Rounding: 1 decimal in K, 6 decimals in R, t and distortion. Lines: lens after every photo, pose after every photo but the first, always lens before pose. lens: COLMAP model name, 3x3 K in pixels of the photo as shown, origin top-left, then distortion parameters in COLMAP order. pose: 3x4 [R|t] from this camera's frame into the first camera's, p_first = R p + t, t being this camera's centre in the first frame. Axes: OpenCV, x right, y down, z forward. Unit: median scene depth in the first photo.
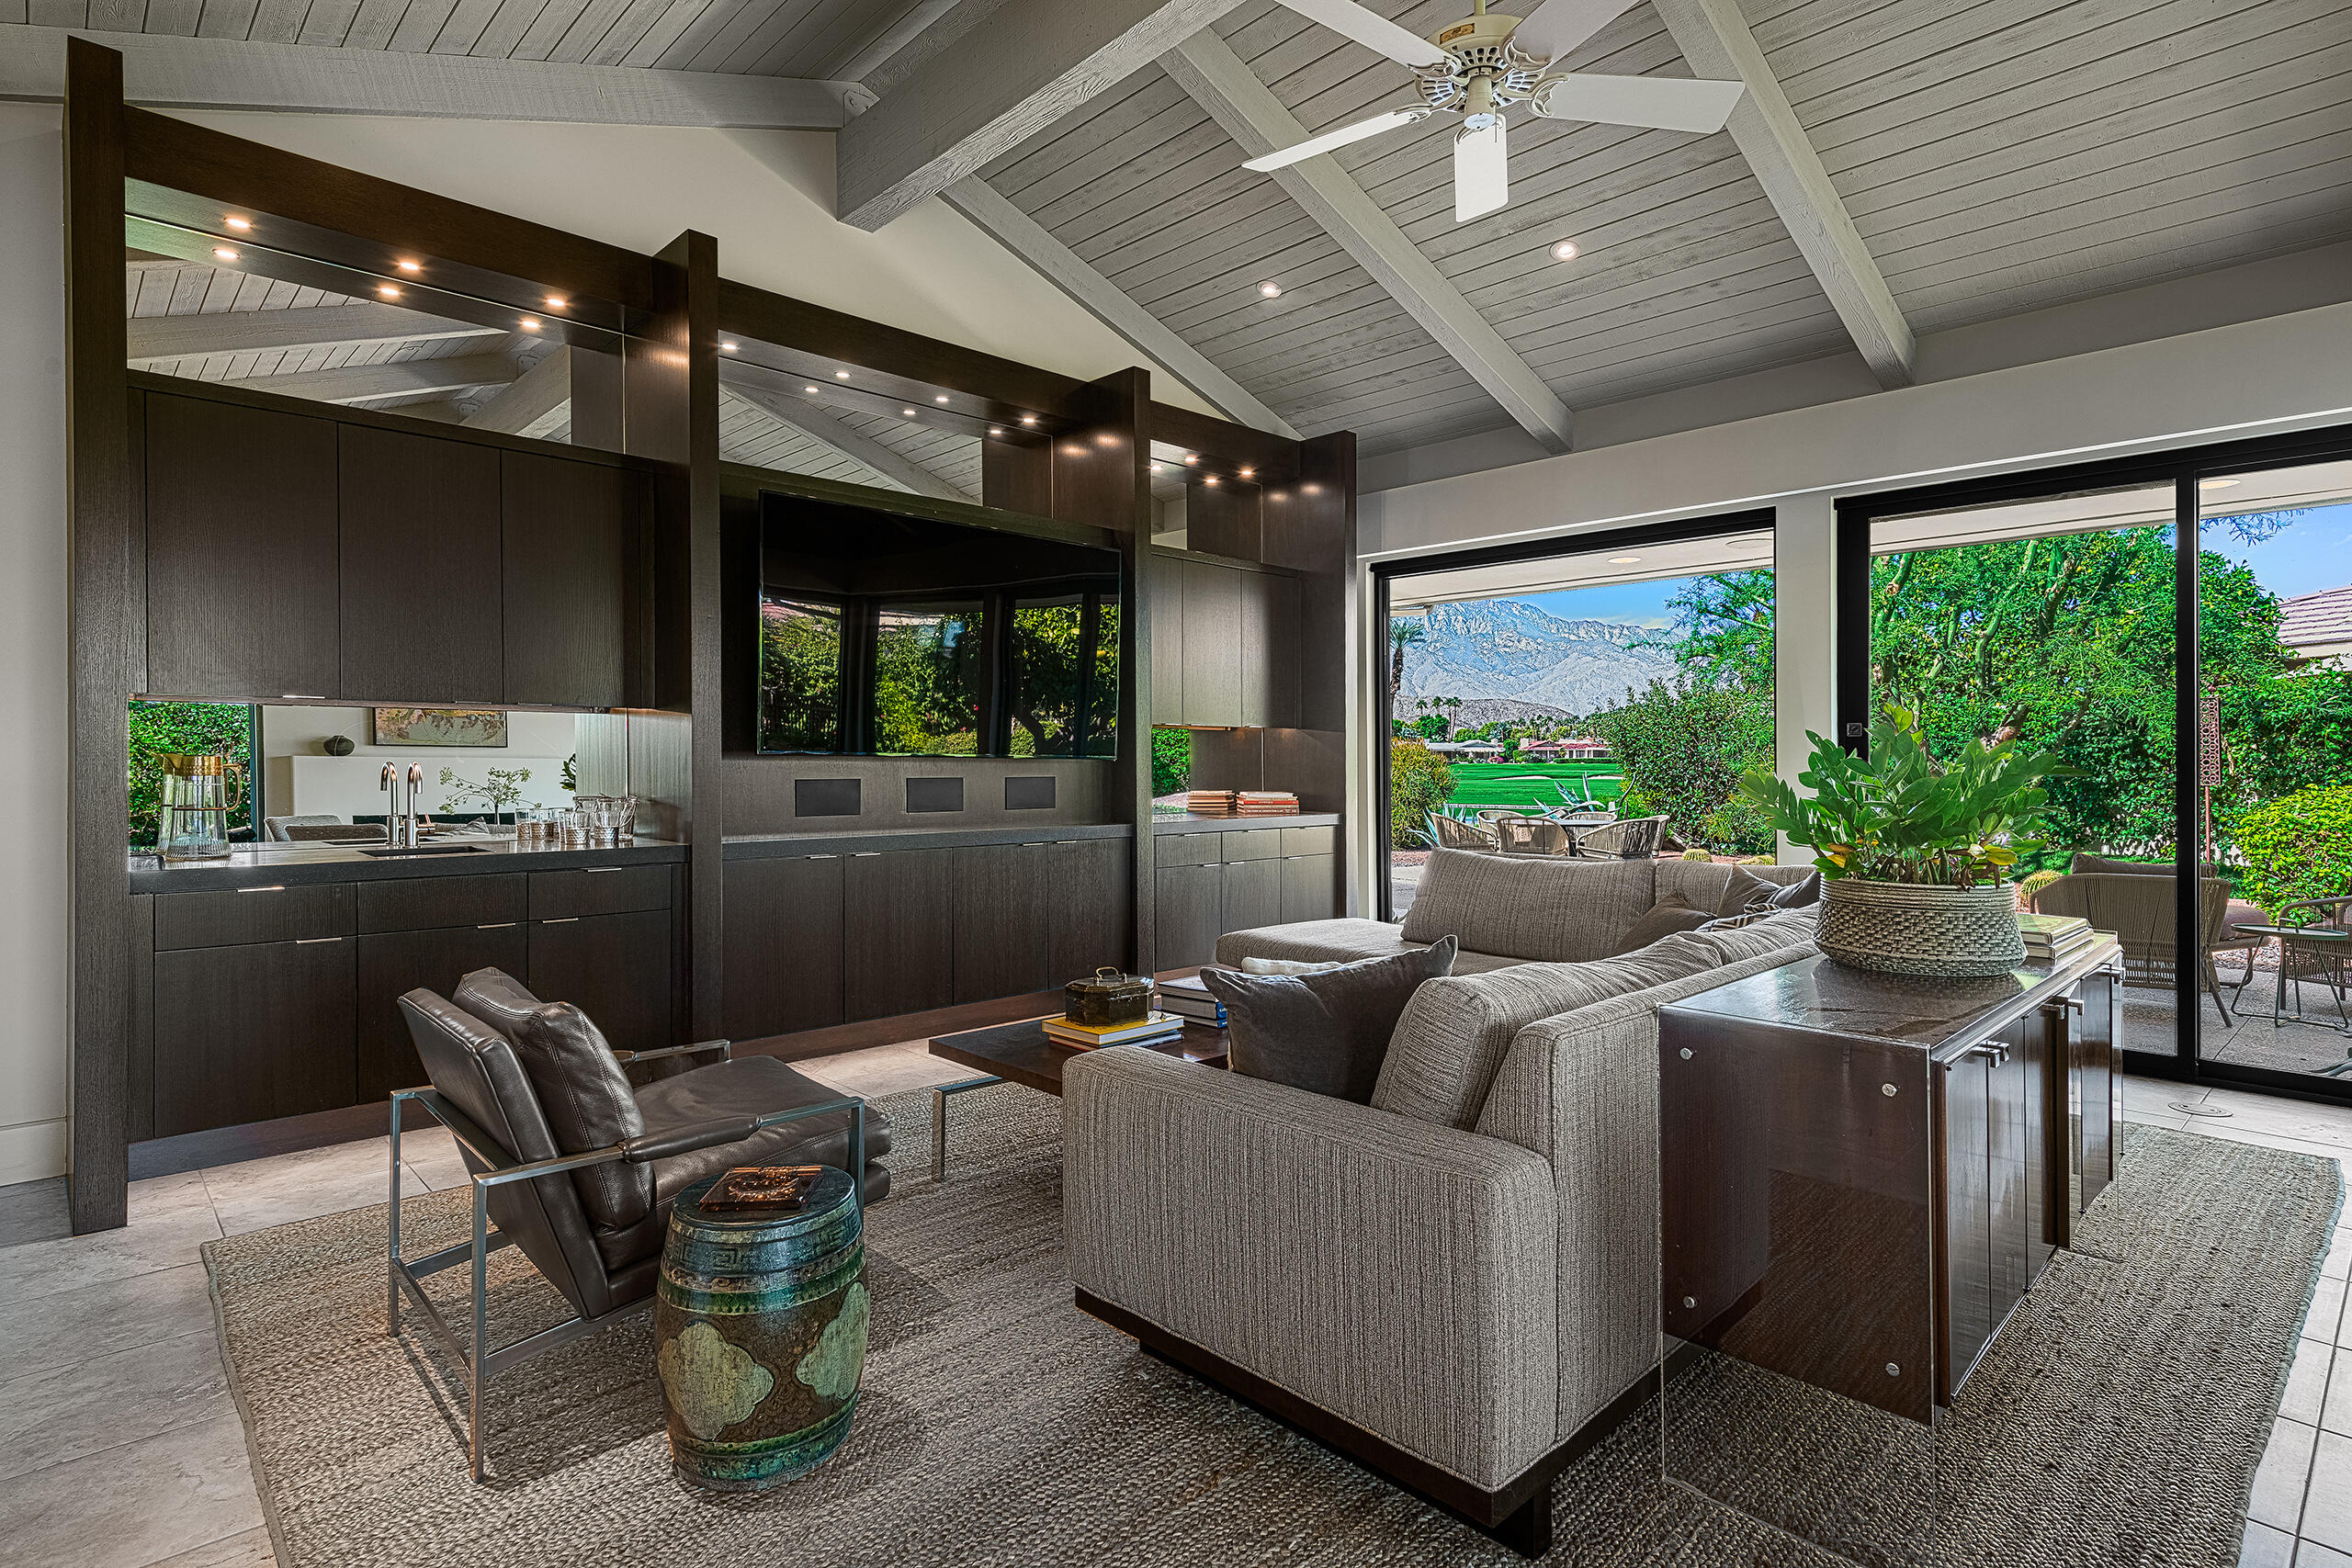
lens RADIAL K [[1197.4, 0, 1186.3], [0, 1197.4, 757.4], [0, 0, 1]] dist [-0.001440, -0.000370]
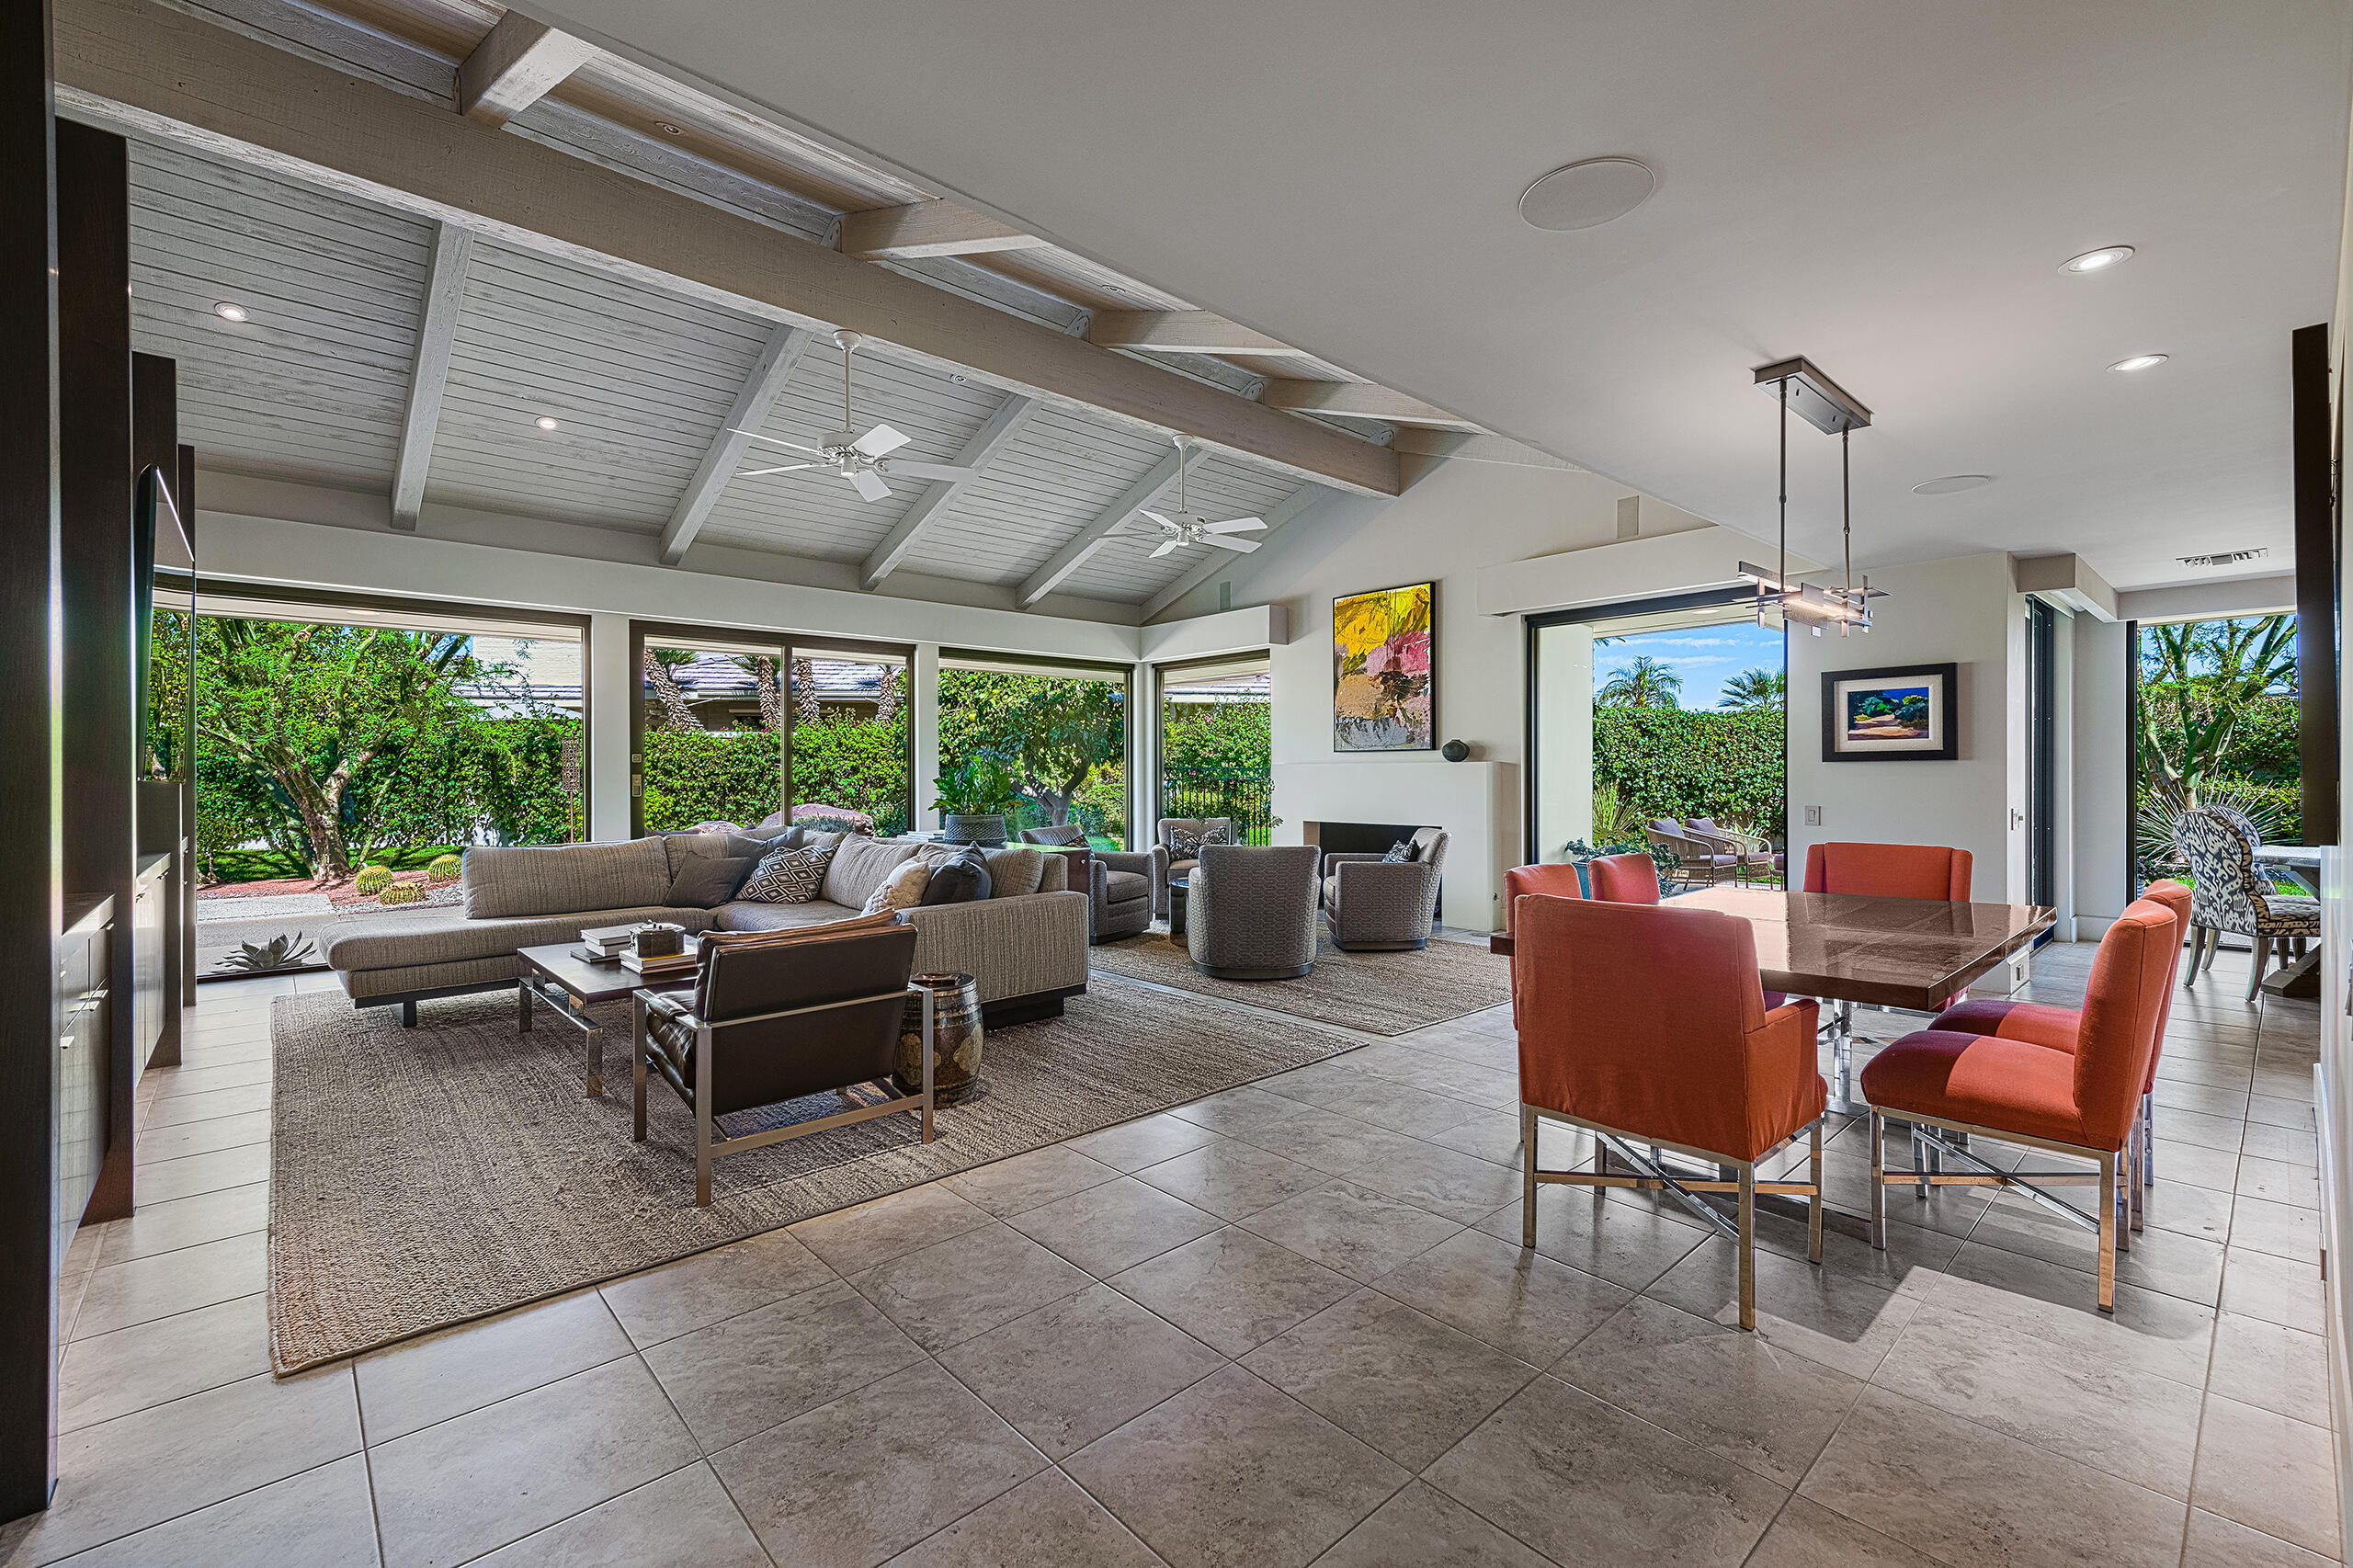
lens RADIAL K [[910.2, 0, 1180.1], [0, 910.2, 772.2], [0, 0, 1]] dist [0.000681, 0.000043]
pose [[0.051248, 0.000974, 0.998685, -0.601273], [-0.002864, 0.999996, -0.000829, -0.003406], [-0.998682, -0.002818, 0.051251, 0.147203]]
